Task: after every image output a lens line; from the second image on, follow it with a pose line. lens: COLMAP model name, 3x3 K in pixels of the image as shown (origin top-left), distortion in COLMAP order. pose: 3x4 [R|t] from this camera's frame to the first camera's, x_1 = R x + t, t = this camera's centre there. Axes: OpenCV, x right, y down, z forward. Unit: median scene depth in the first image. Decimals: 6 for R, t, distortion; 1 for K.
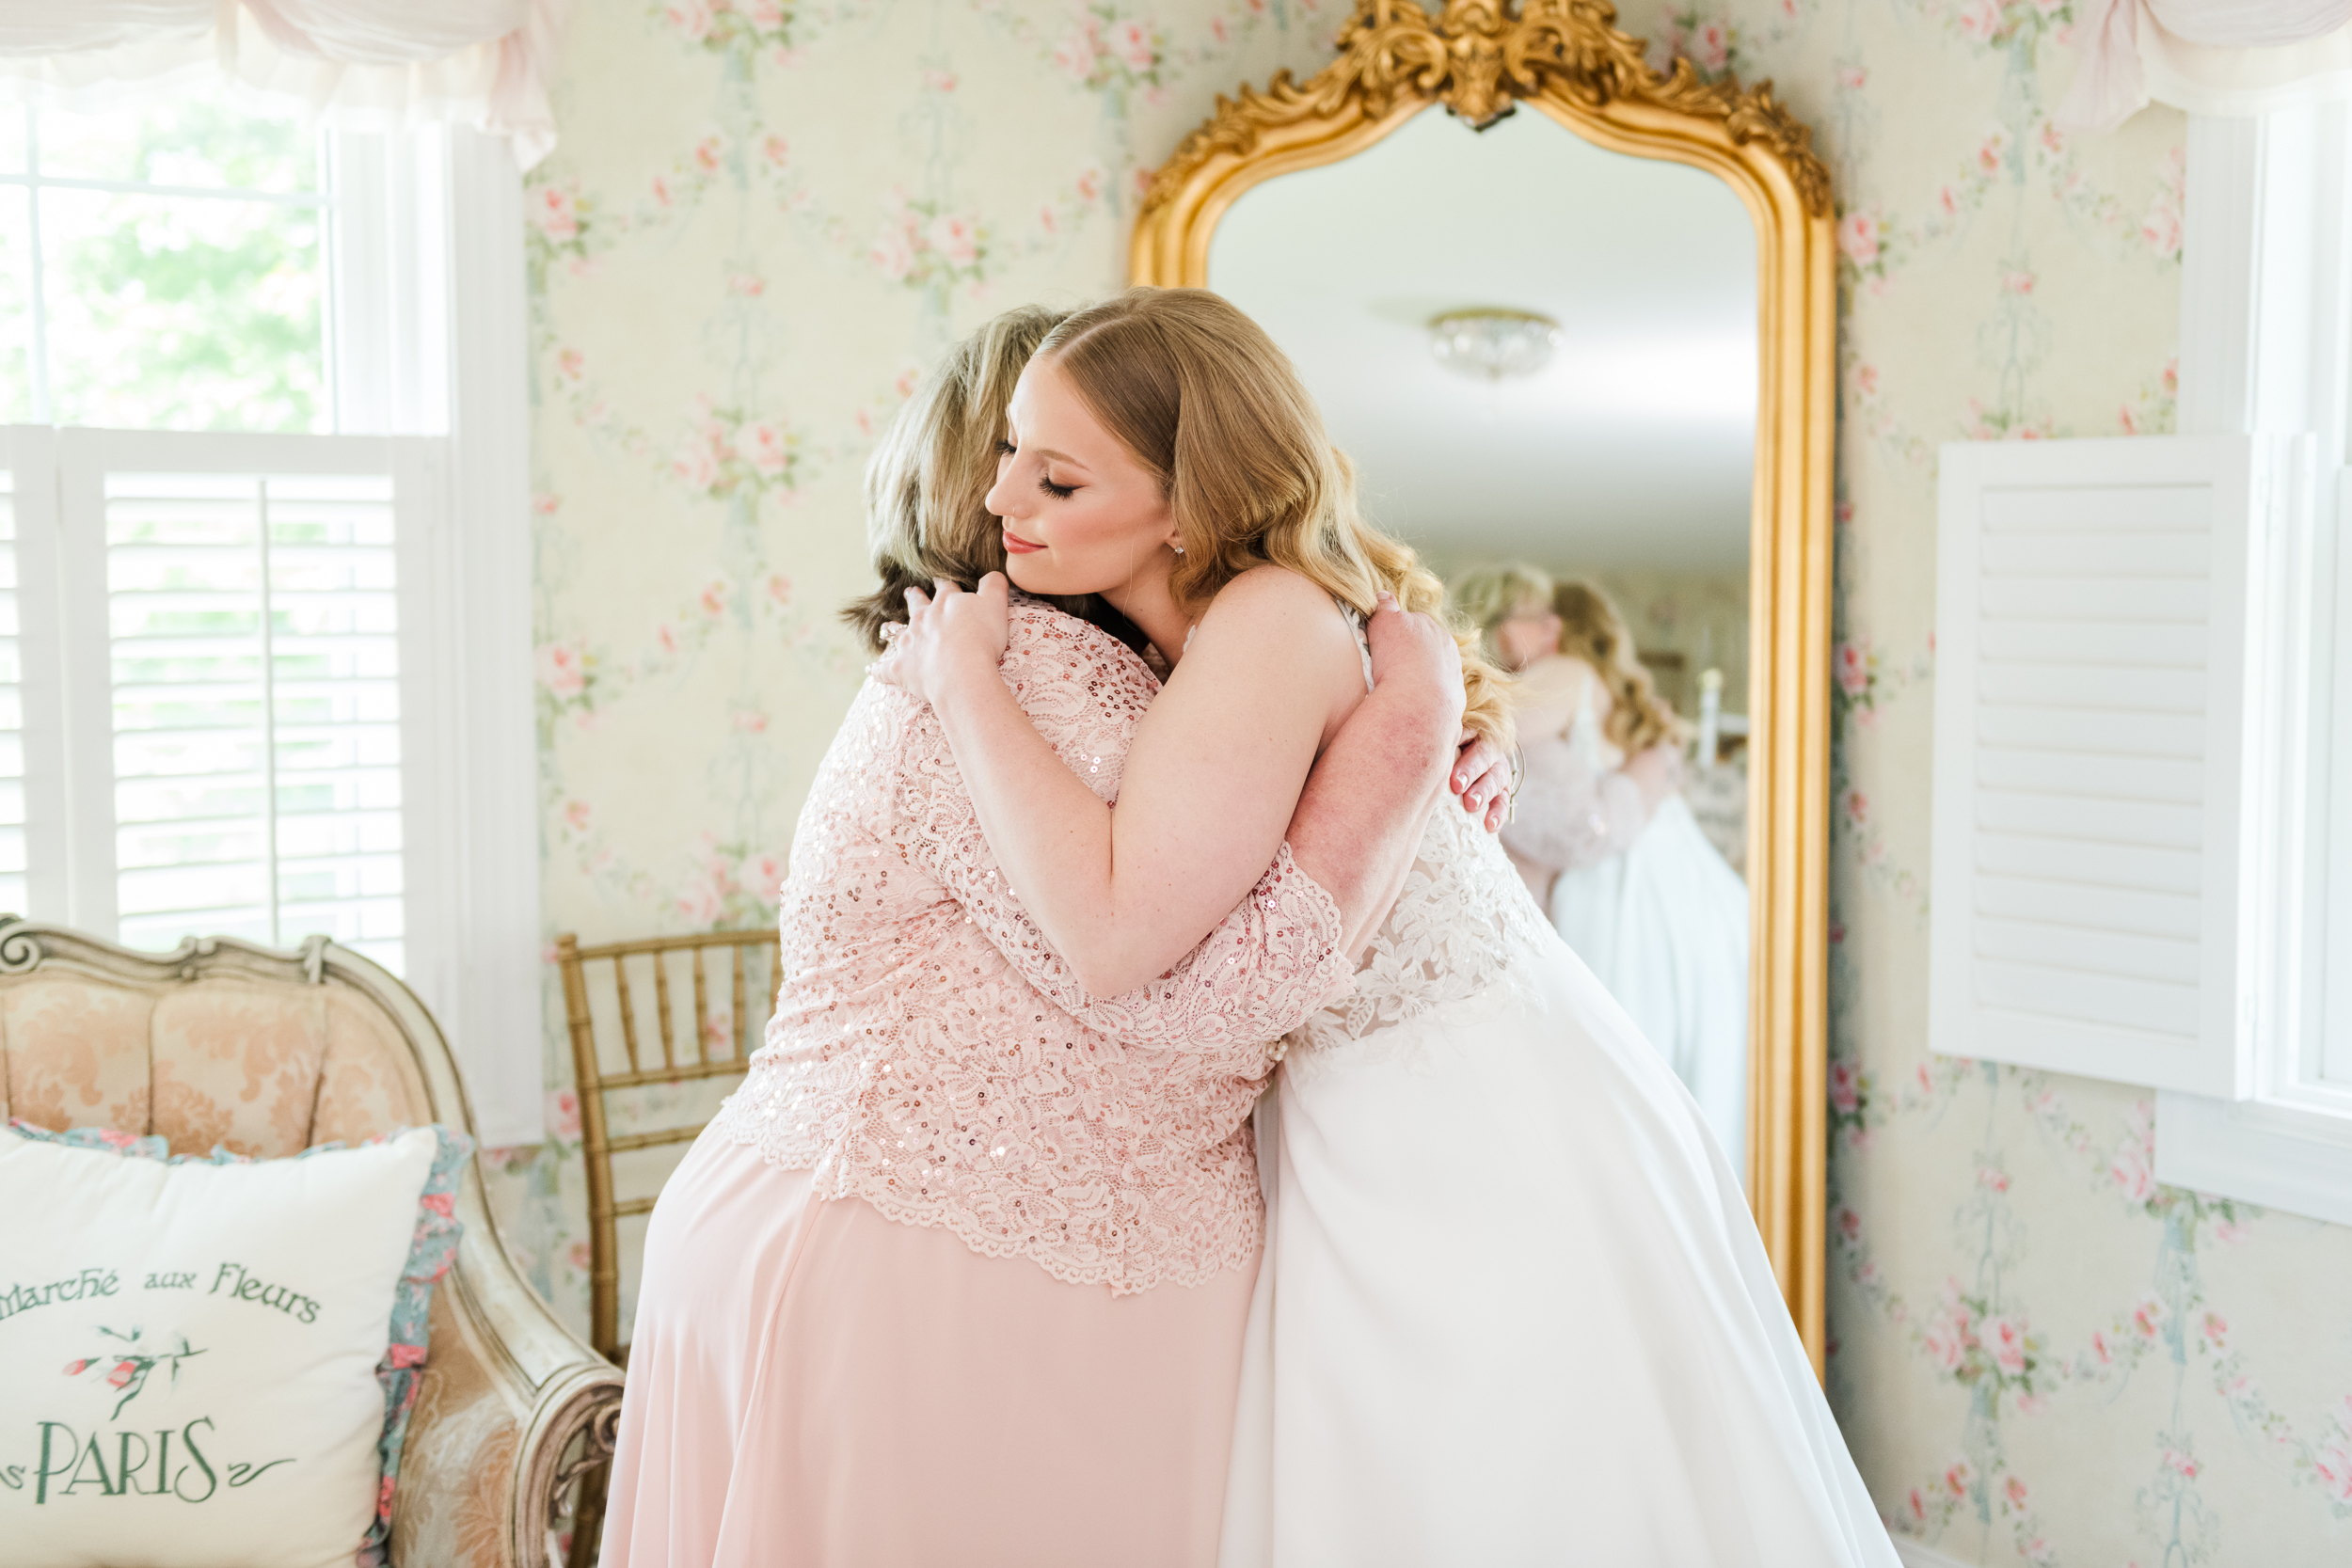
lens RADIAL K [[2900.6, 0, 1176.0], [0, 2900.6, 784.0], [0, 0, 1]] dist [0.097402, 0.020926]
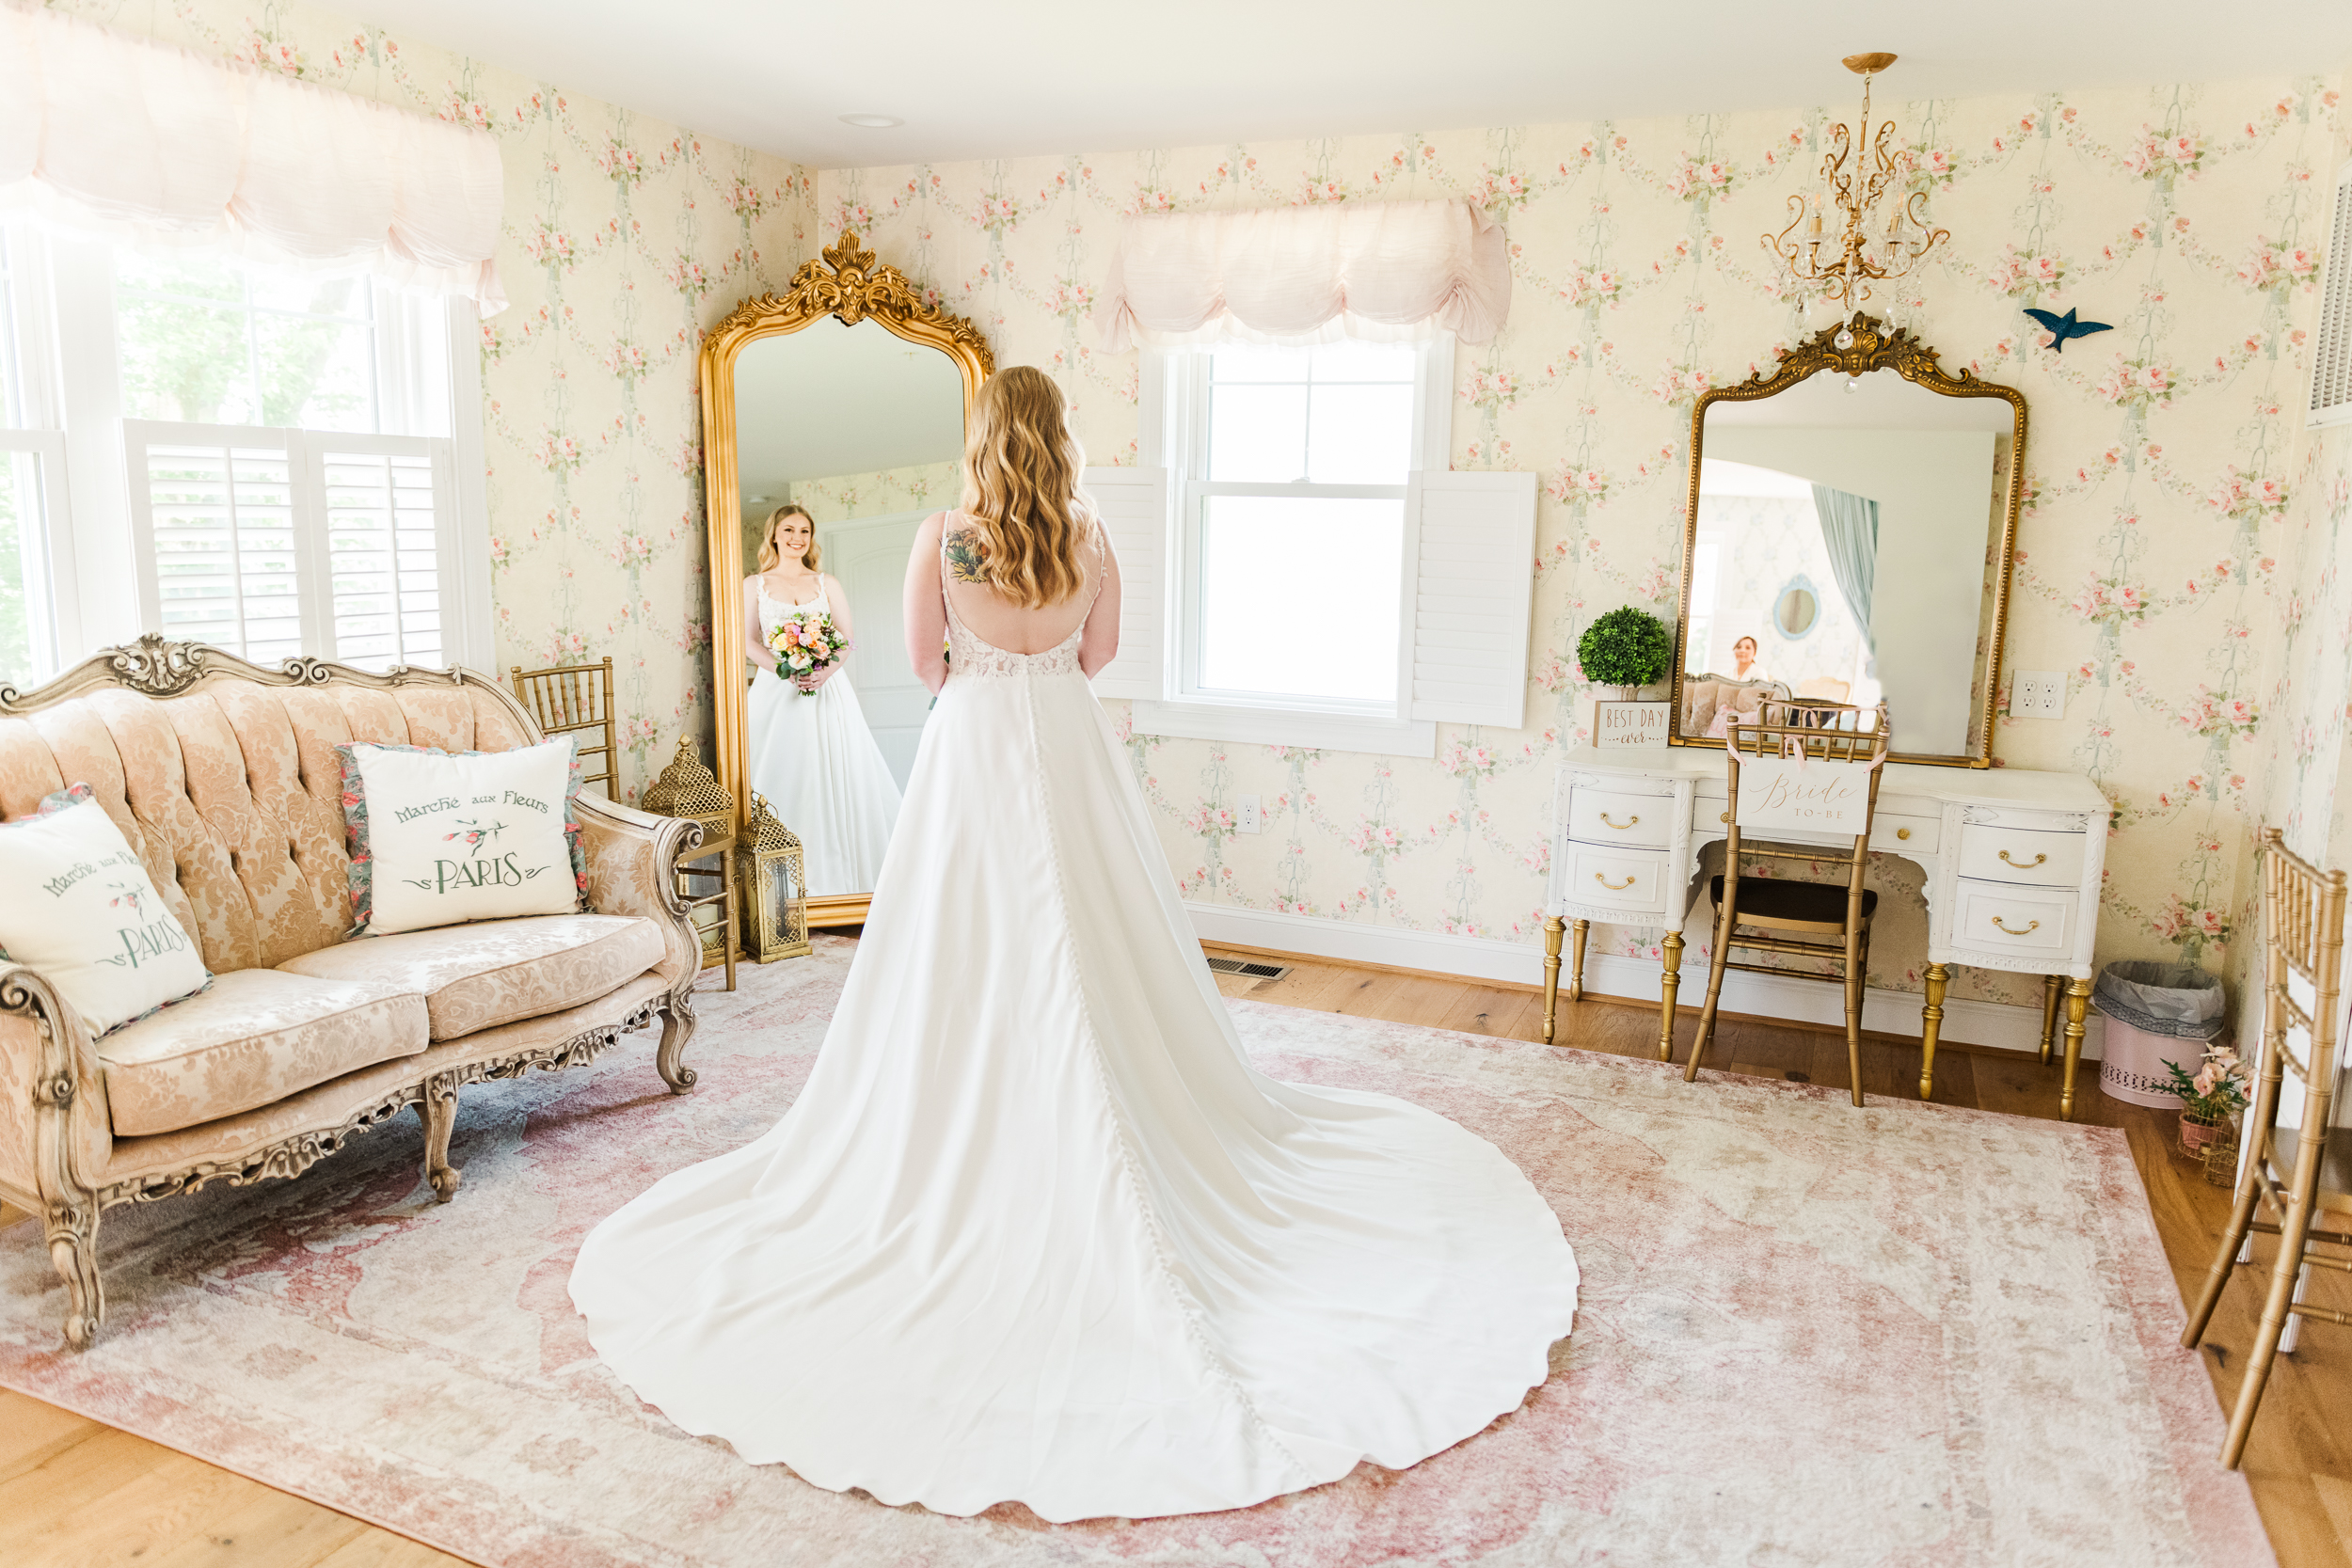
lens RADIAL K [[1642.7, 0, 1176.0], [0, 1642.7, 784.0], [0, 0, 1]] dist [0.052627, -0.000451]
pose [[0.841764, -0.074034, 0.534746, -0.477193], [0.028954, 0.995317, 0.092223, 0.038943], [-0.539069, -0.062147, 0.839966, -0.353852]]
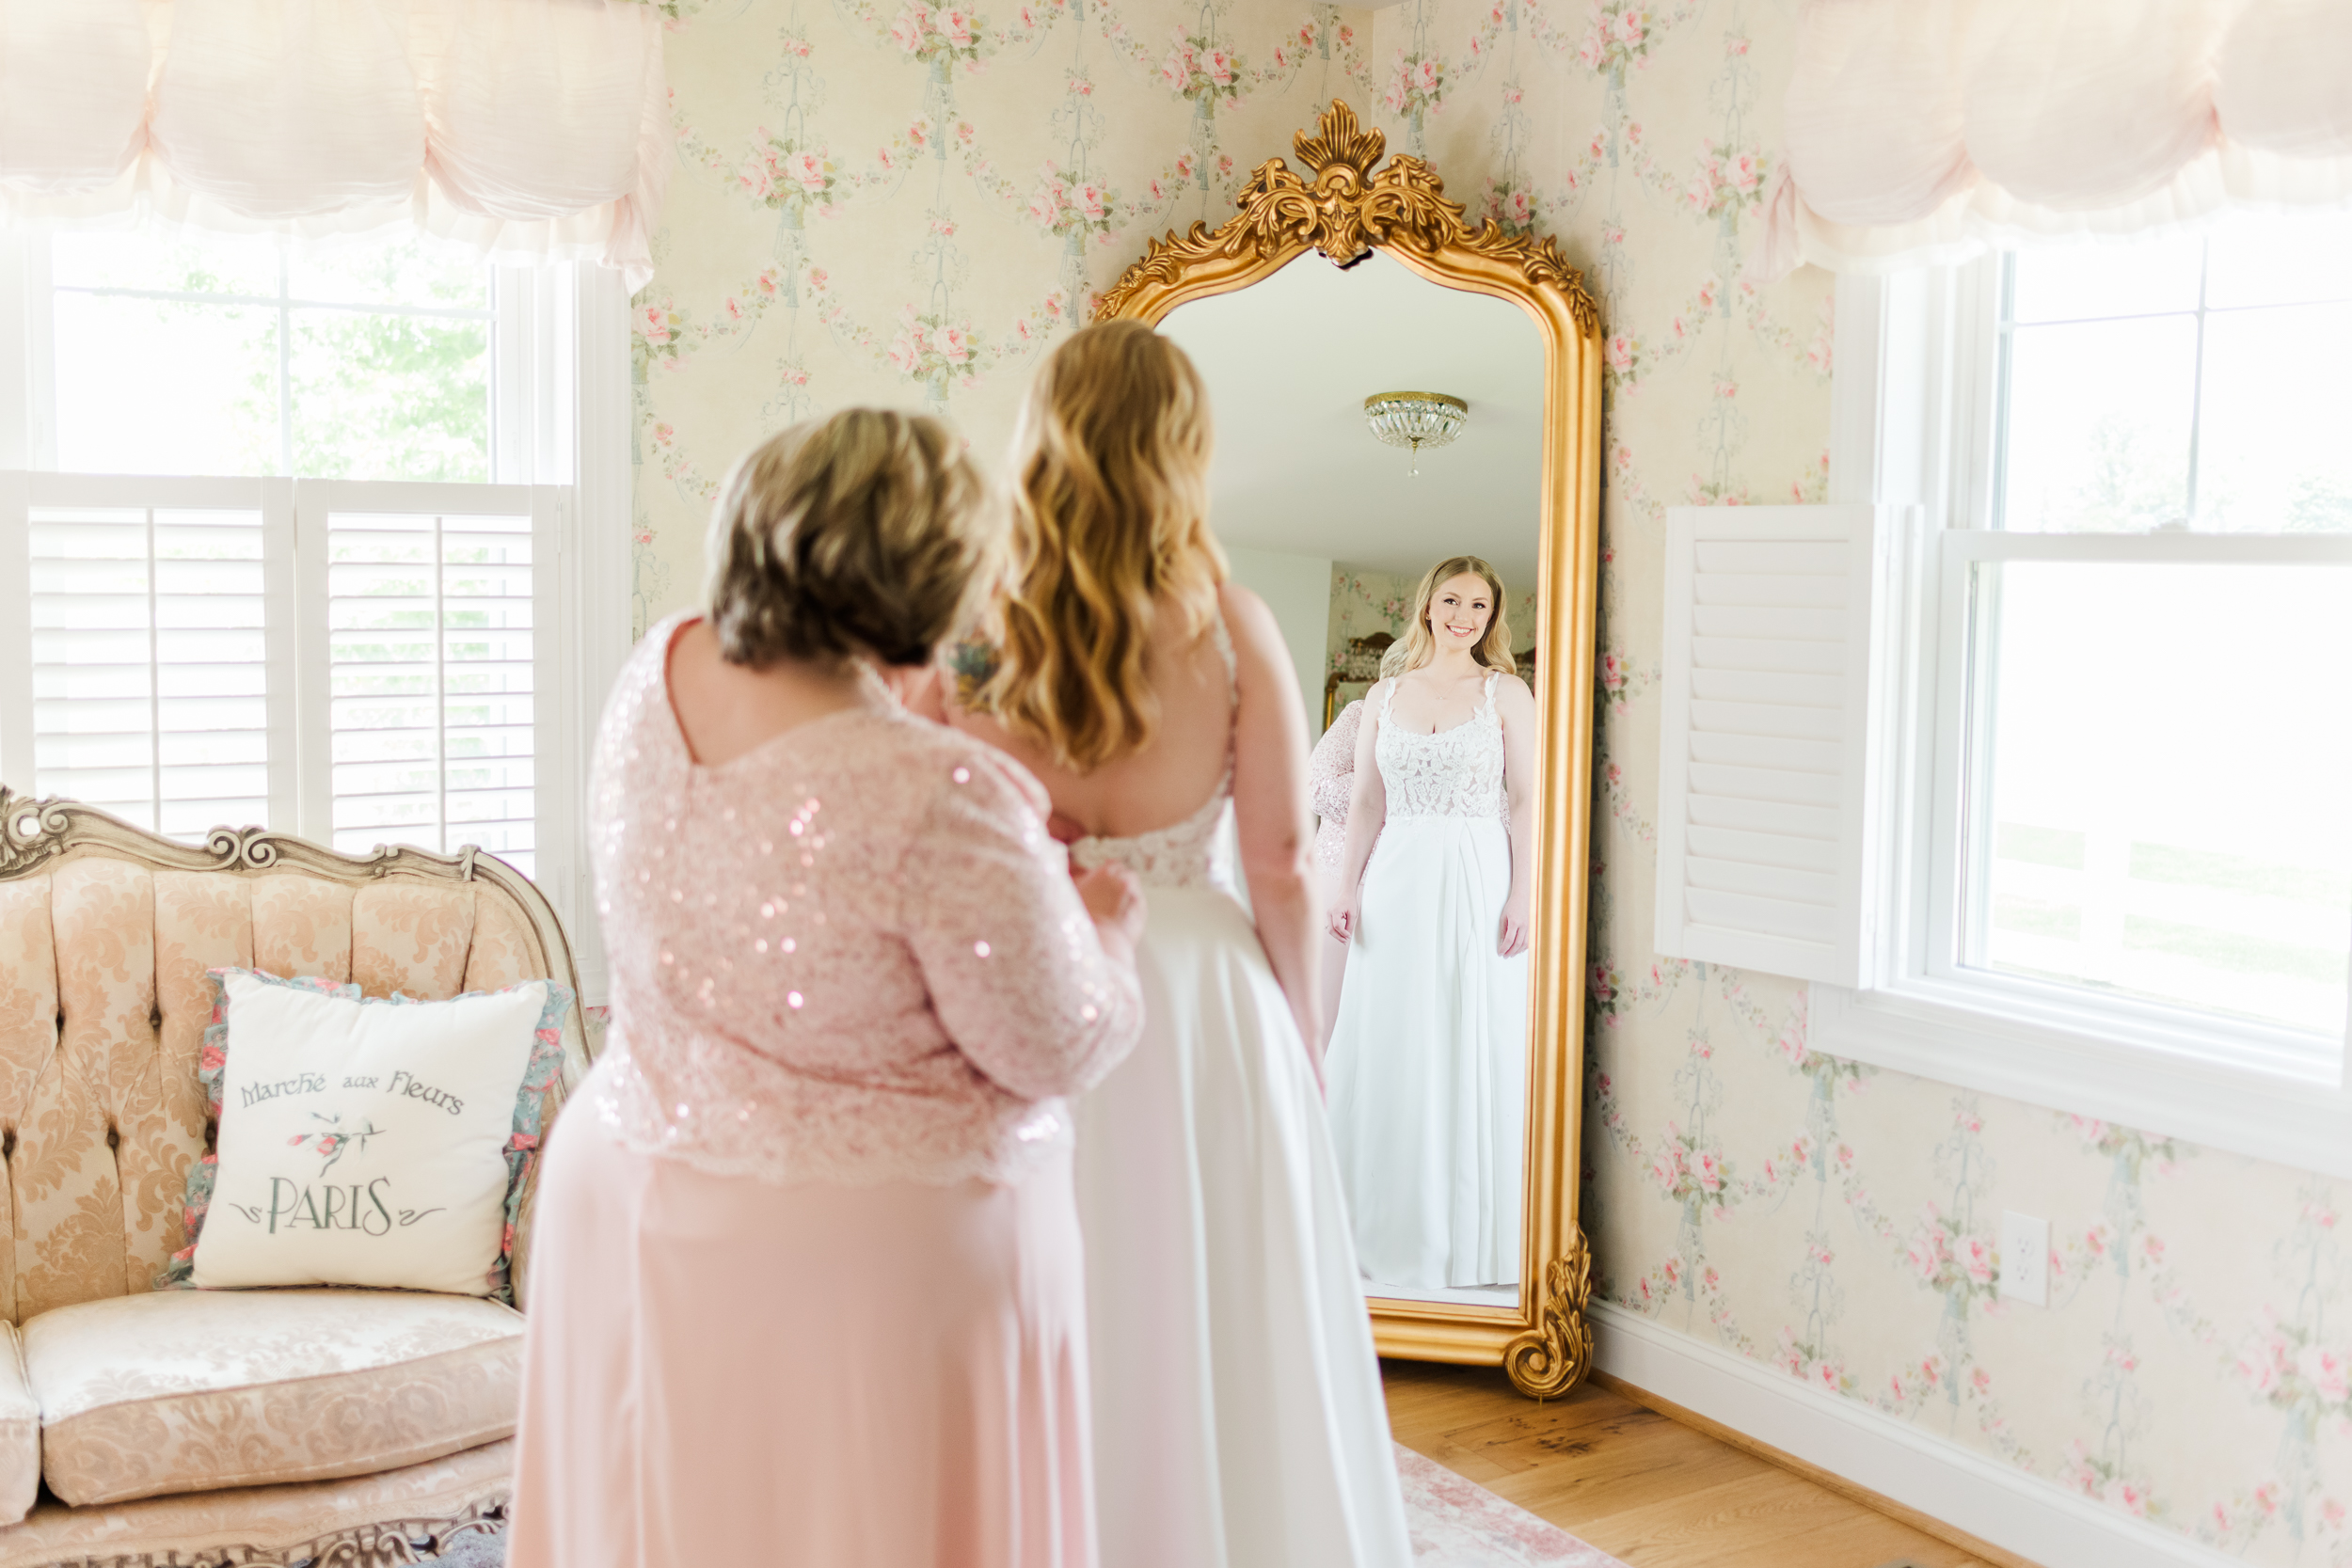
lens RADIAL K [[2393.5, 0, 1176.0], [0, 2393.5, 784.0], [0, 0, 1]] dist [0.008331, 0.007700]
pose [[0.999626, 0.015825, -0.022313, 0.061527], [-0.015673, 0.999853, 0.006939, 0.008472], [0.022419, -0.006586, 0.999727, -0.120026]]
